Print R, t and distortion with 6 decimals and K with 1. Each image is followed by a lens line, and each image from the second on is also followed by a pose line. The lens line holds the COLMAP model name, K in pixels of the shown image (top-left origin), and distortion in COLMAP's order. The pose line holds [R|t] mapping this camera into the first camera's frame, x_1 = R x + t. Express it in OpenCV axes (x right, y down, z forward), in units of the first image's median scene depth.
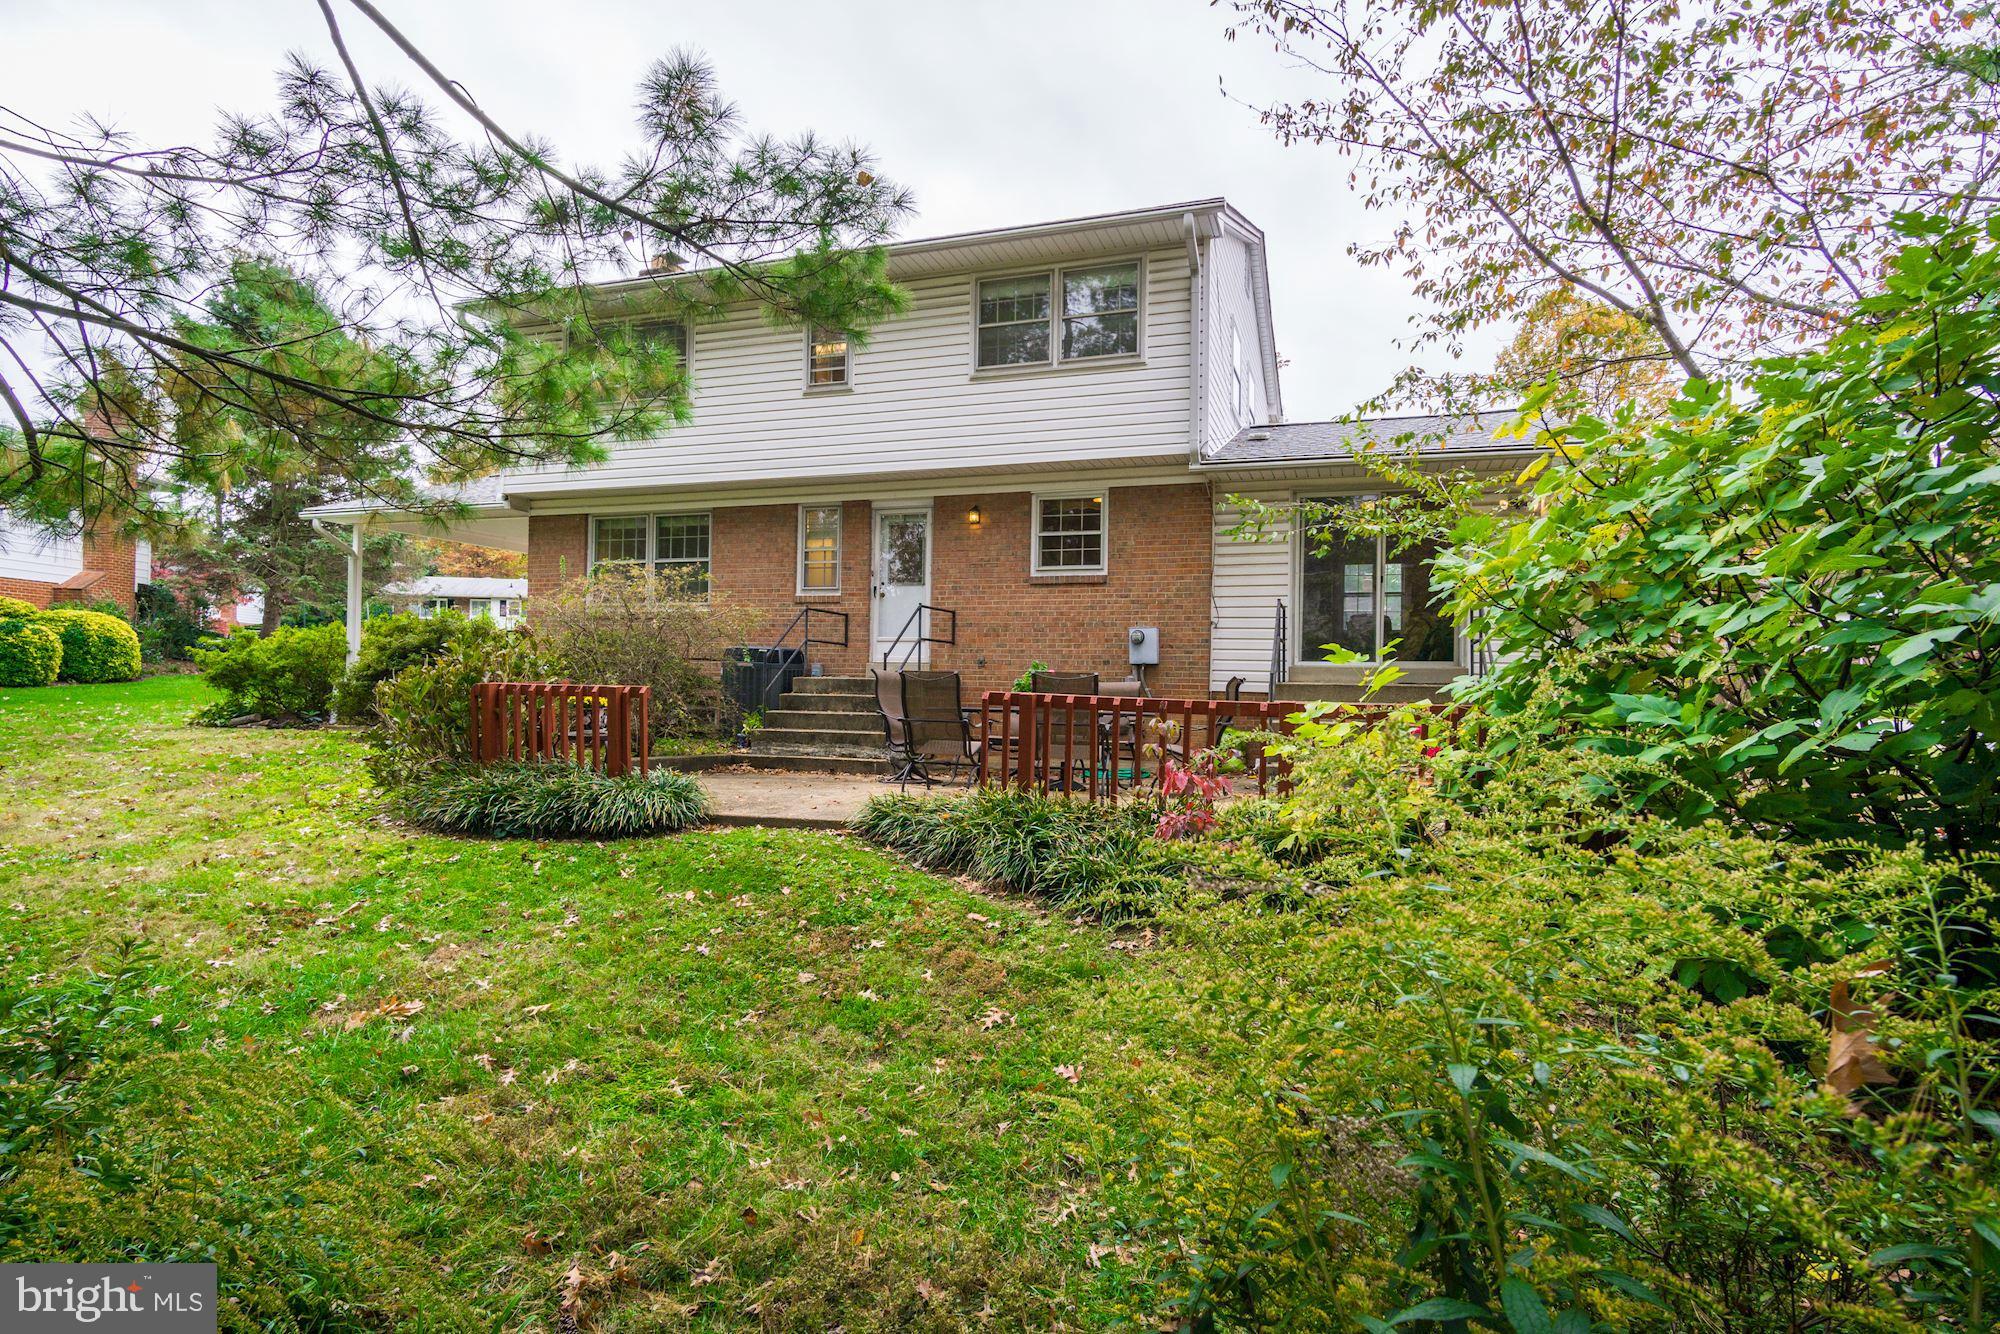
lens RADIAL K [[1035.0, 0, 994.4], [0, 1035.0, 666.3], [0, 0, 1]] dist [0.000309, 0.000730]
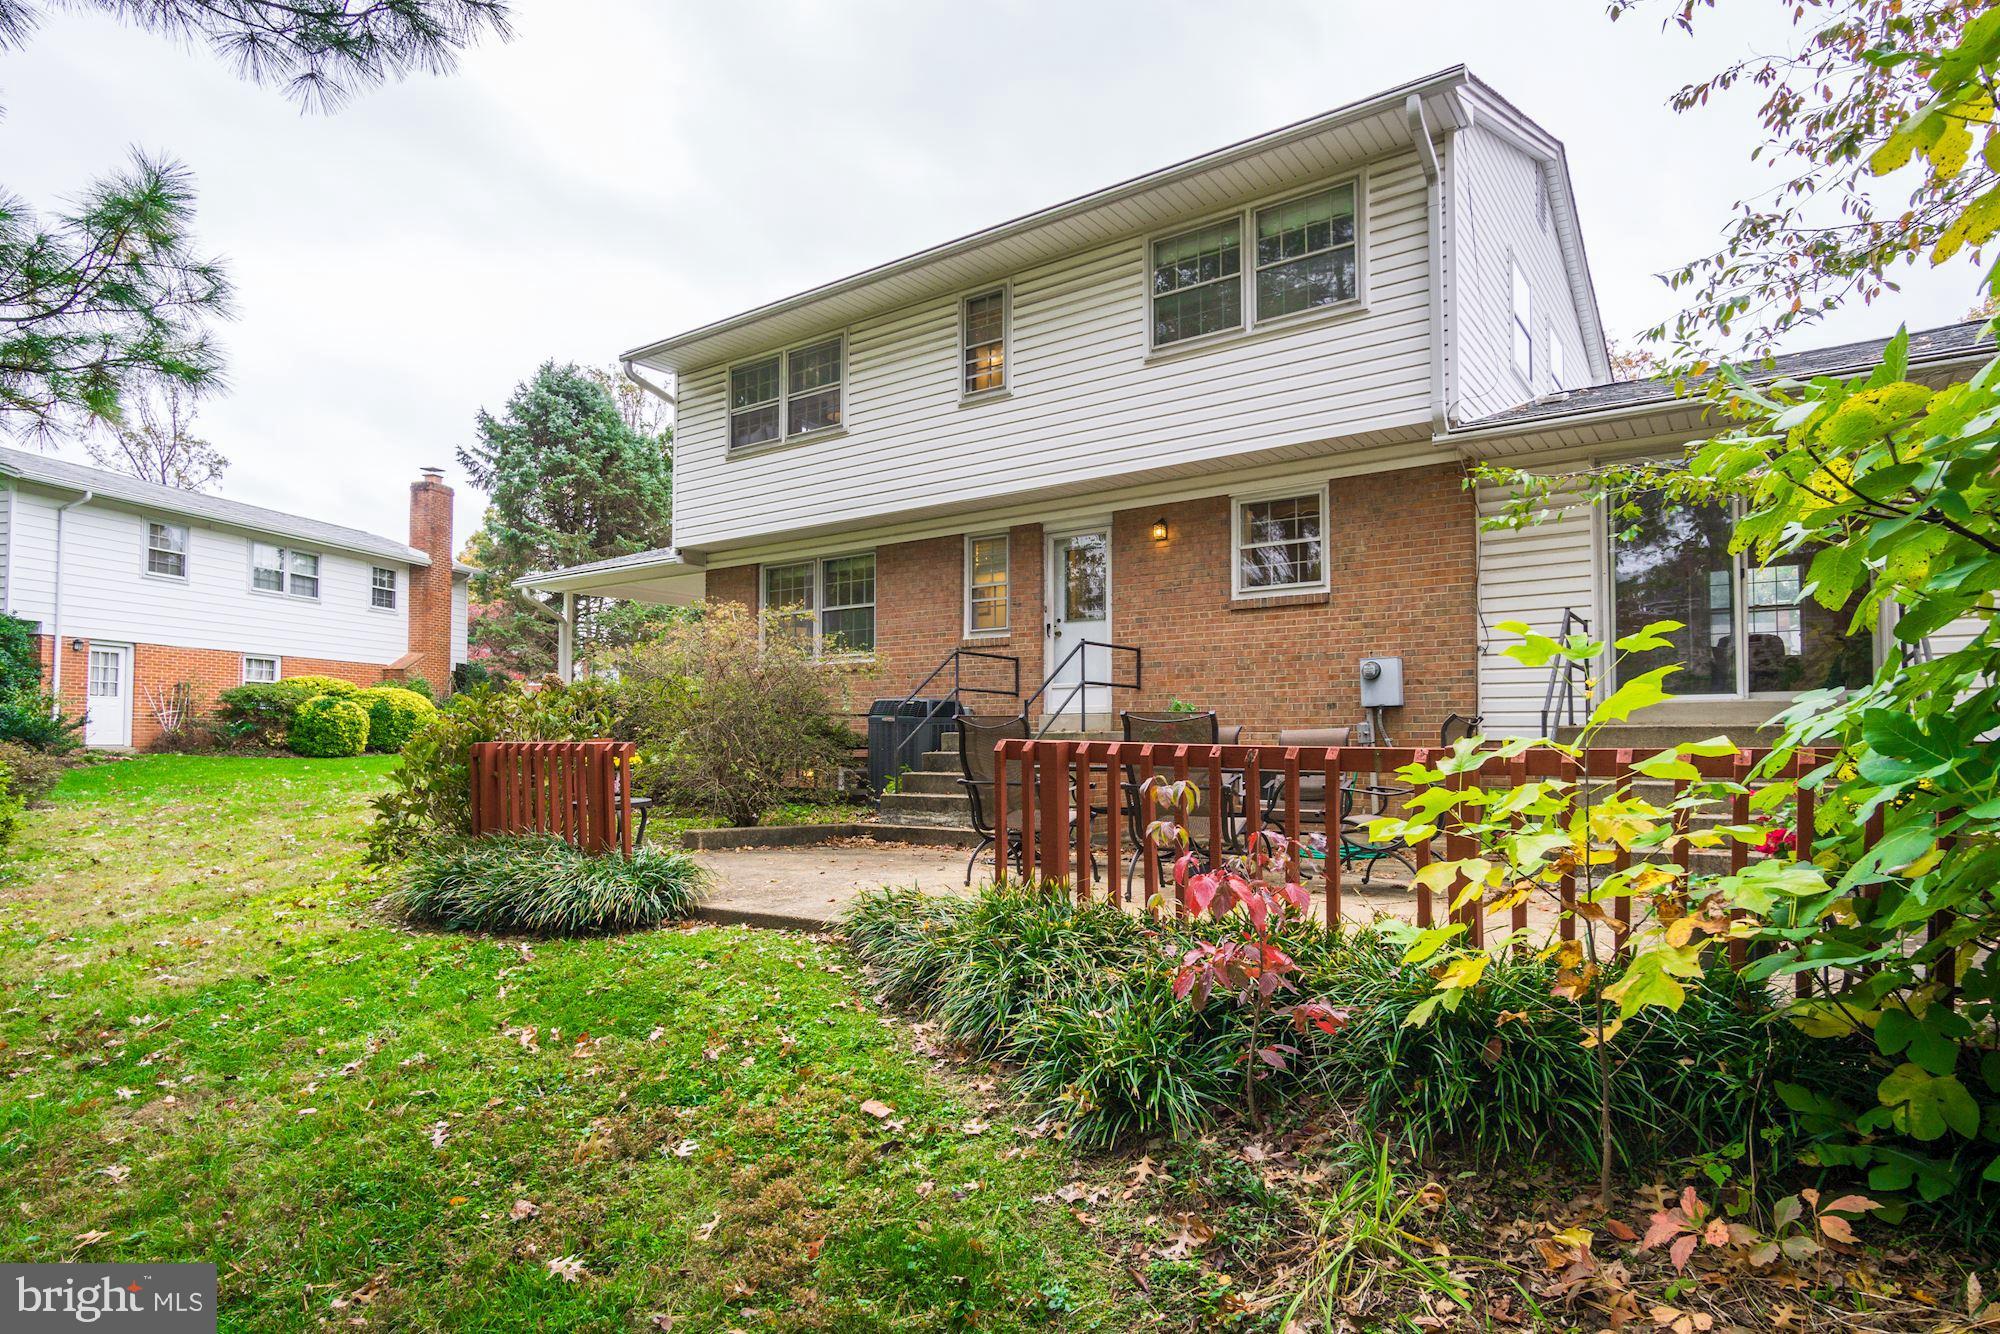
lens RADIAL K [[1077.7, 0, 971.9], [0, 1077.7, 696.7], [0, 0, 1]] dist [0.005564, 0.005078]
pose [[0.955851, -0.029613, -0.292357, 0.087322], [0.021468, 0.999288, -0.031027, 0.008708], [0.293068, 0.023381, 0.955806, 0.155500]]
